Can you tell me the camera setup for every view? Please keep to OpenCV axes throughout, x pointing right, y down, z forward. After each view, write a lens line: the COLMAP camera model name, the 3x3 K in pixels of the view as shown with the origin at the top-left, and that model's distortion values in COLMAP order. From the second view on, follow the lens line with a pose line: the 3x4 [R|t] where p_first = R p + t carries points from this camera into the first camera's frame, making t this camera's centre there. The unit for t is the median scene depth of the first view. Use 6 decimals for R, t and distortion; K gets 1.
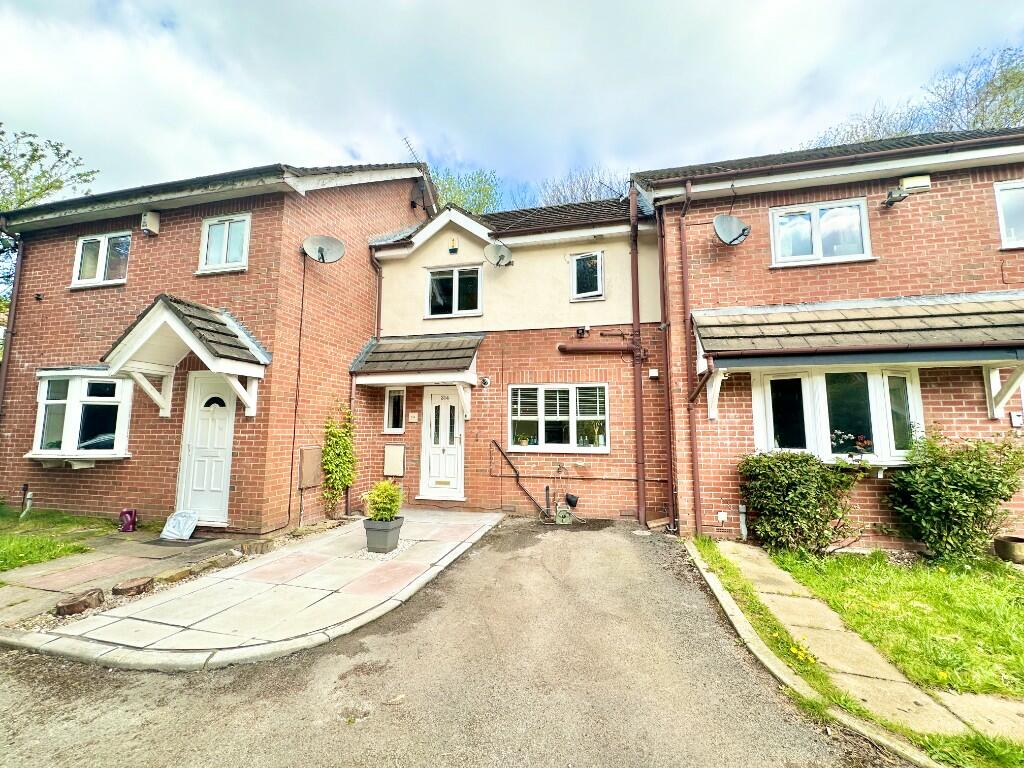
lens RADIAL K [[407.5, 0, 509.4], [0, 407.5, 384.0], [0, 0, 1]] dist [-0.001236, -0.000022]
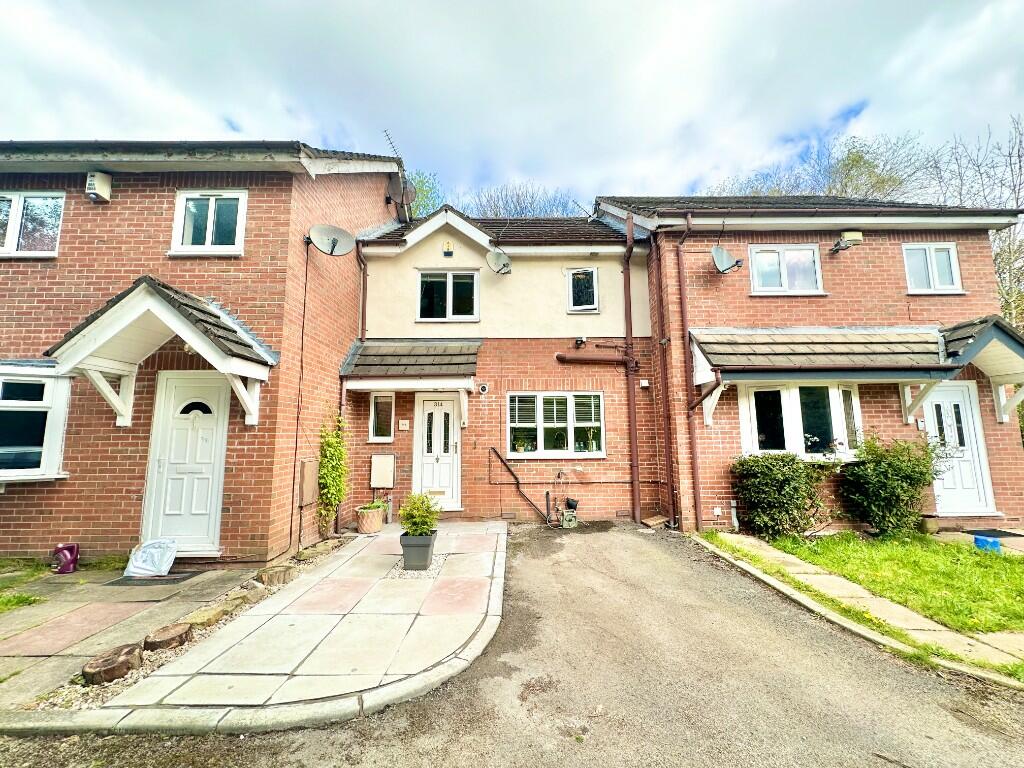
lens RADIAL K [[407.5, 0, 509.4], [0, 407.5, 384.0], [0, 0, 1]] dist [-0.001236, -0.000022]
pose [[0.971657, 0.018396, 0.235680, -0.299858], [-0.014628, 0.999736, -0.017727, -0.000248], [-0.235944, 0.013777, 0.971669, 0.030111]]
